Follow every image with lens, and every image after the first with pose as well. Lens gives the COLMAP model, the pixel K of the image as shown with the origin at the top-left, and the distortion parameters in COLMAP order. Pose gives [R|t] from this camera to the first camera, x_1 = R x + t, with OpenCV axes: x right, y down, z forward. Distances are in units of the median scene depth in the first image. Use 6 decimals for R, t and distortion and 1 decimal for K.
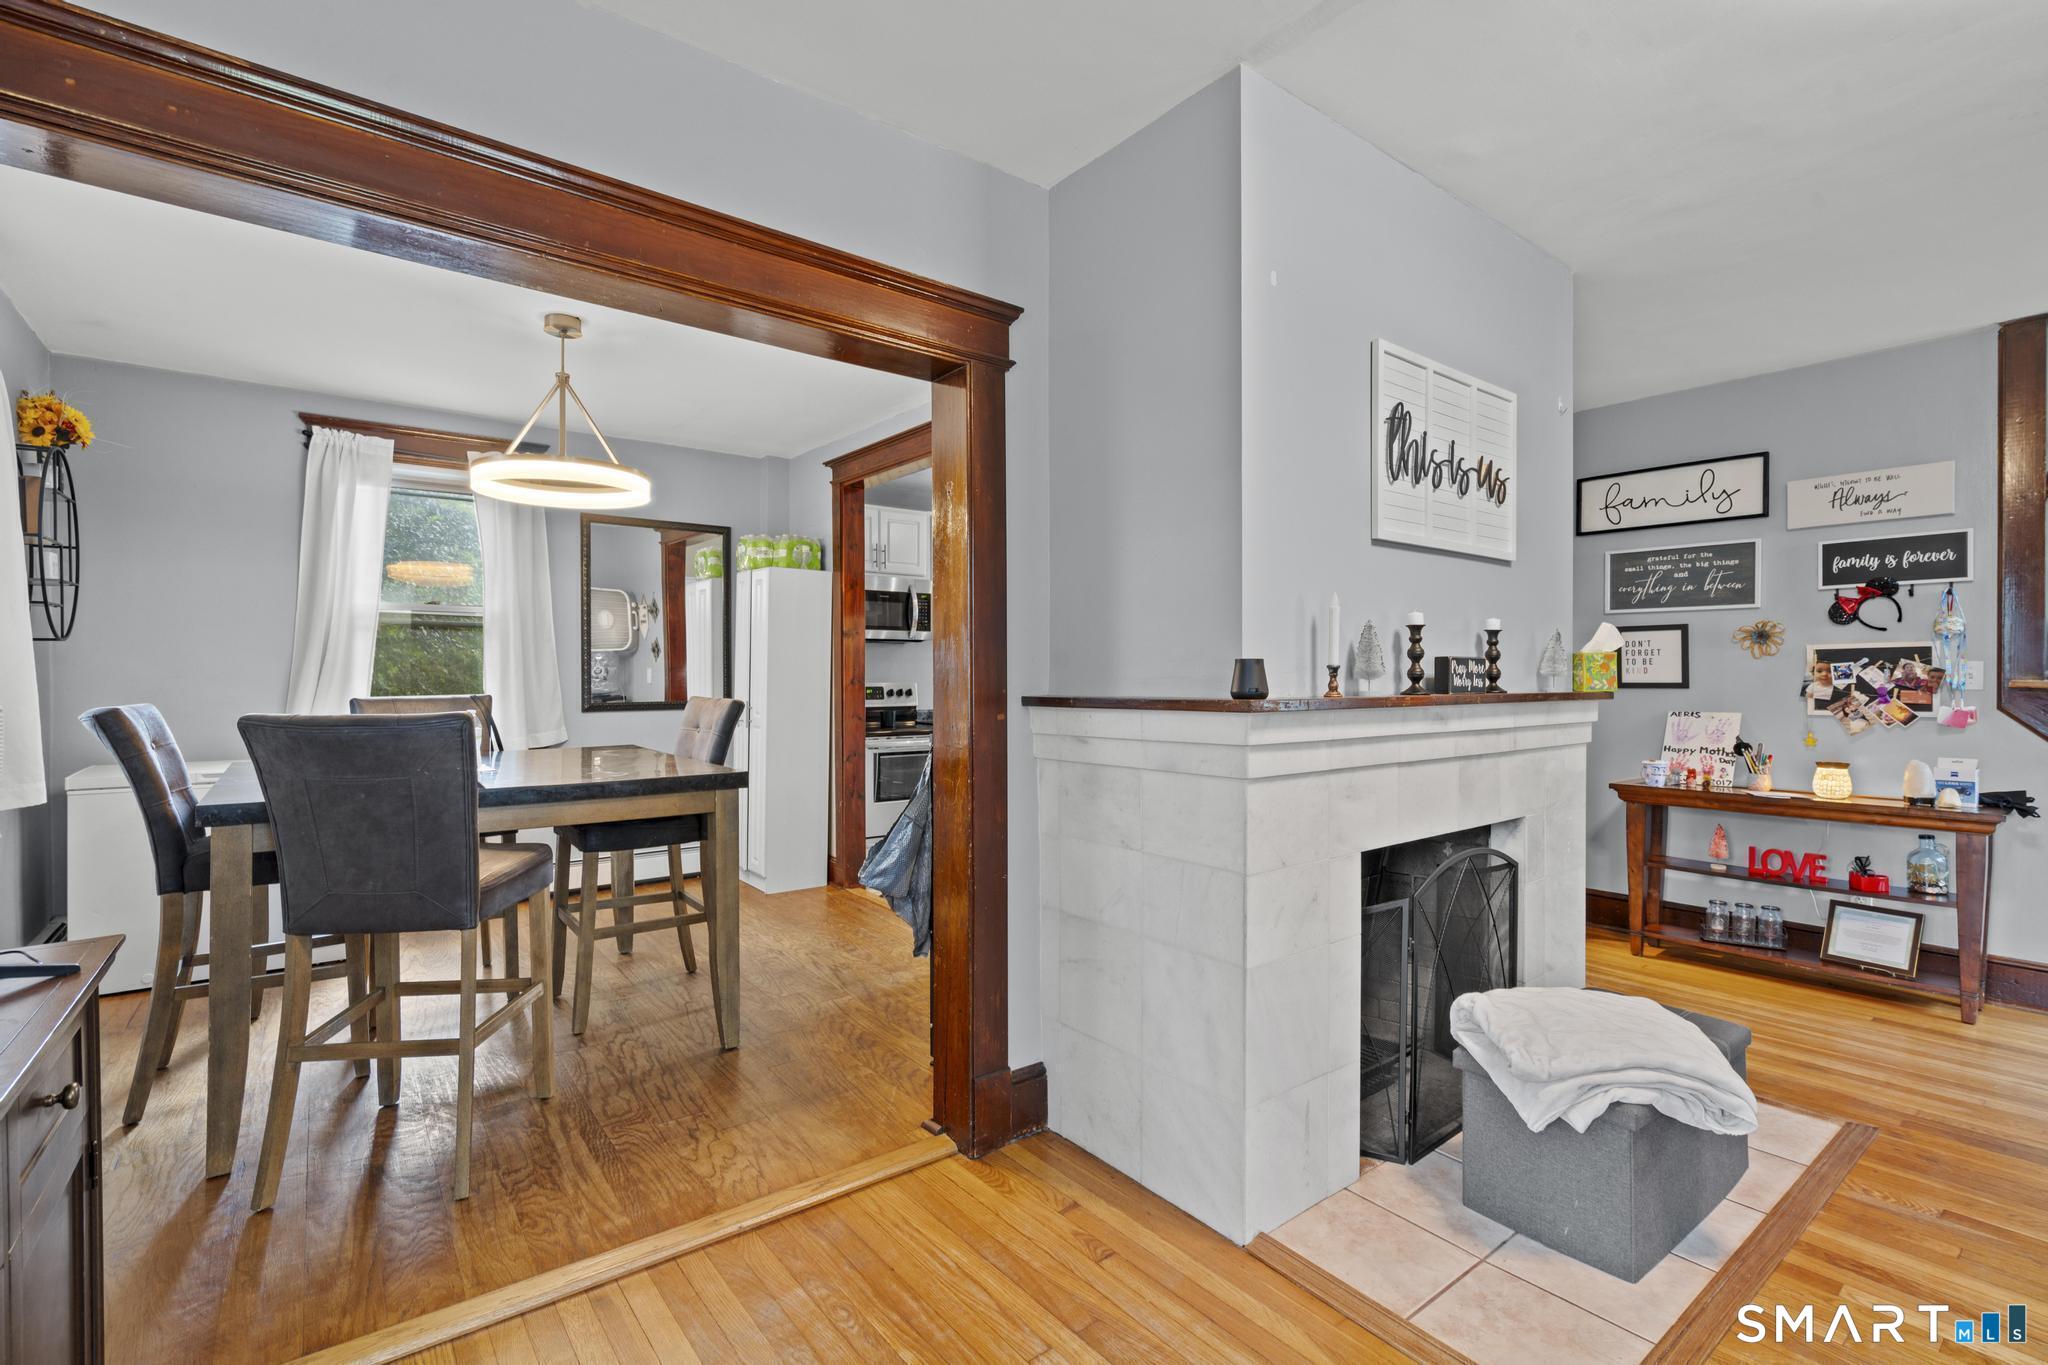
lens RADIAL K [[938.6, 0, 1013.4], [0, 938.6, 679.9], [0, 0, 1]] dist [0.000856, -0.000040]
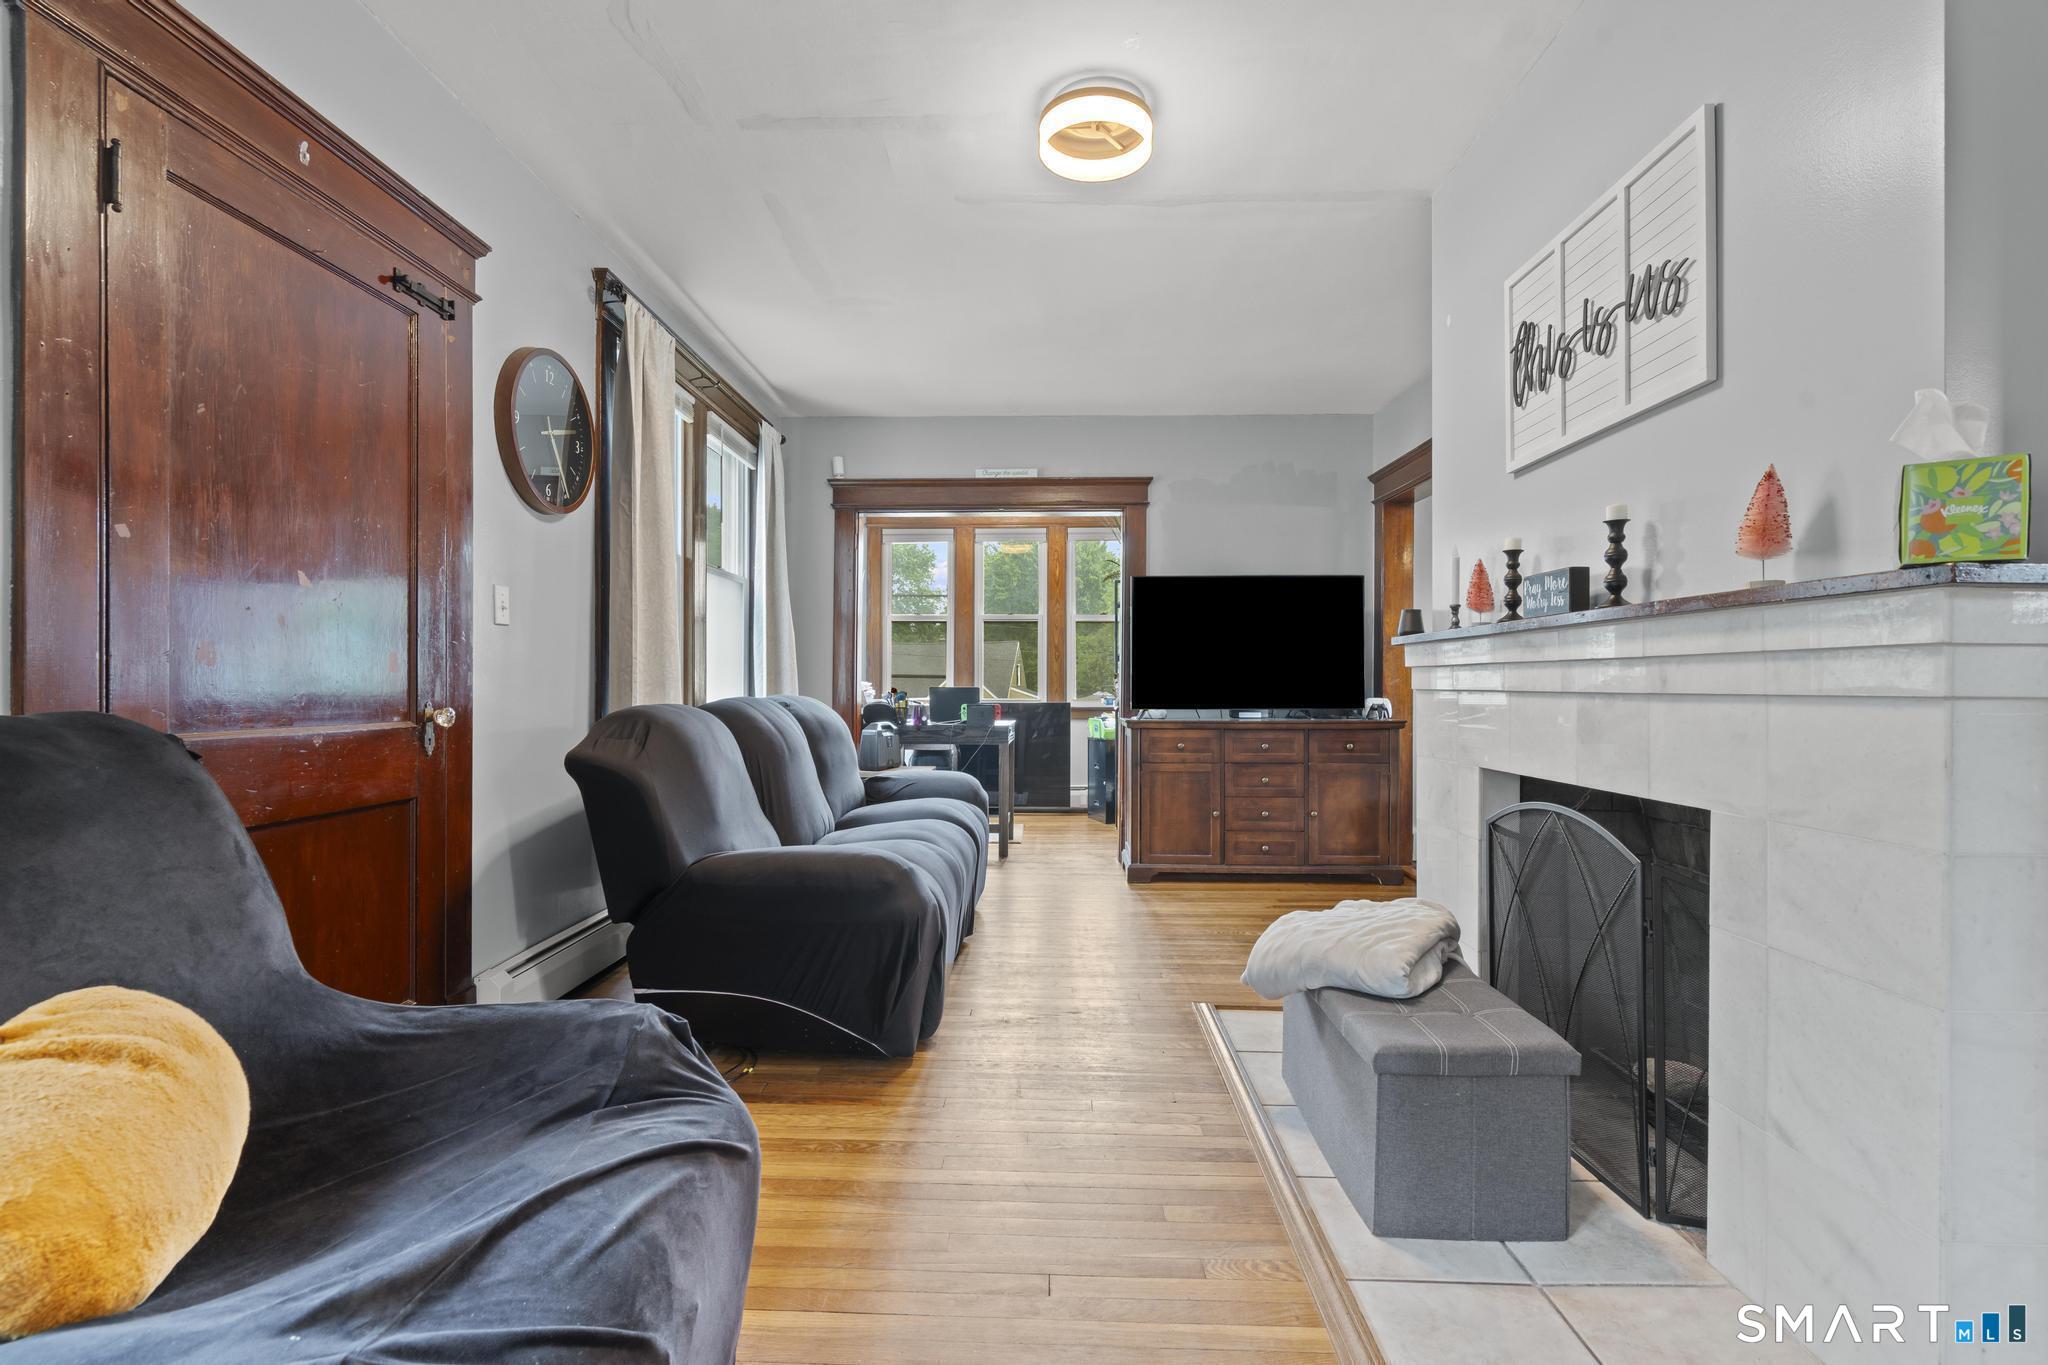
lens RADIAL K [[938.6, 0, 1013.4], [0, 938.6, 679.9], [0, 0, 1]] dist [0.000856, -0.000040]
pose [[-0.638472, -0.002637, -0.769640, 1.438565], [-0.001117, 0.999996, -0.002500, 0.074839], [0.769644, -0.000737, -0.638473, 1.169797]]
